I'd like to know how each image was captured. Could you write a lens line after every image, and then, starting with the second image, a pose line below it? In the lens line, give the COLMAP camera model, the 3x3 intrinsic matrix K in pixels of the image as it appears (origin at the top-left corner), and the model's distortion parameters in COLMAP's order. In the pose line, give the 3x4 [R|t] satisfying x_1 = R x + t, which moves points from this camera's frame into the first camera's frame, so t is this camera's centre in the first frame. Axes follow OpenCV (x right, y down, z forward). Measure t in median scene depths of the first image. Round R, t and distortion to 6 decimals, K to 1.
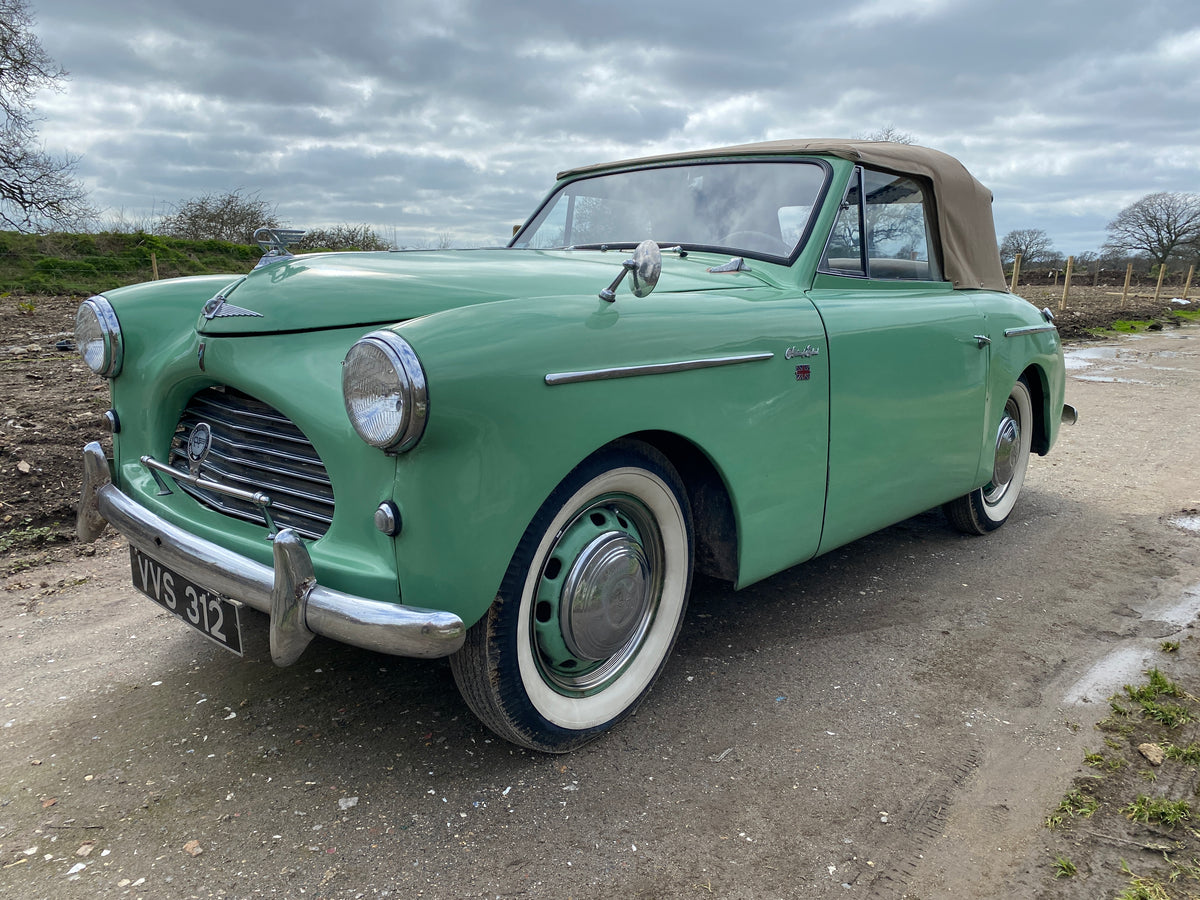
lens RADIAL K [[910.8, 0, 579.9], [0, 910.8, 450.3], [0, 0, 1]] dist [0.004222, 0.004484]
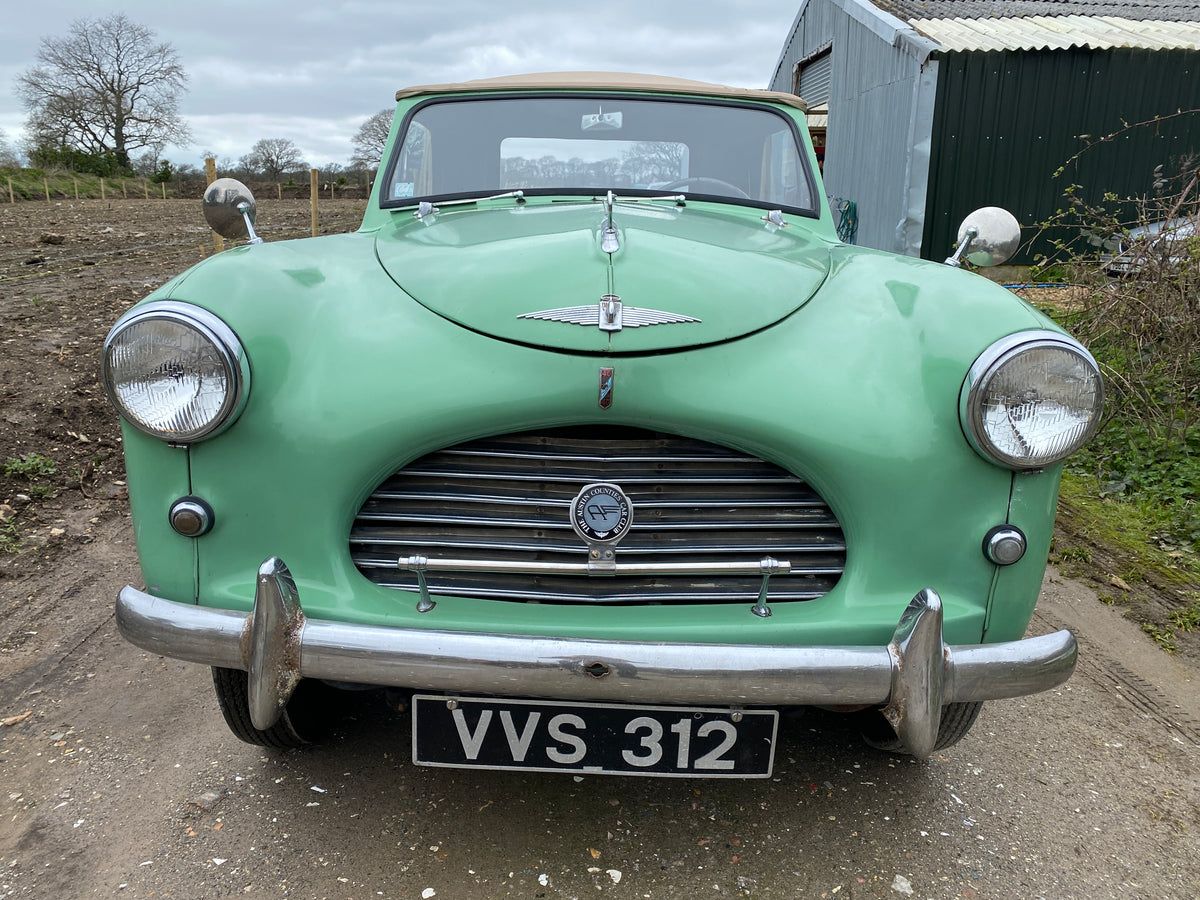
lens RADIAL K [[973.2, 0, 578.5], [0, 973.2, 448.5], [0, 0, 1]] dist [0.012103, -0.005270]
pose [[0.735499, -0.173648, 0.654895, -0.772000], [0.125250, 0.984786, 0.120454, -0.124985], [-0.665848, -0.006568, 0.746059, 0.406127]]
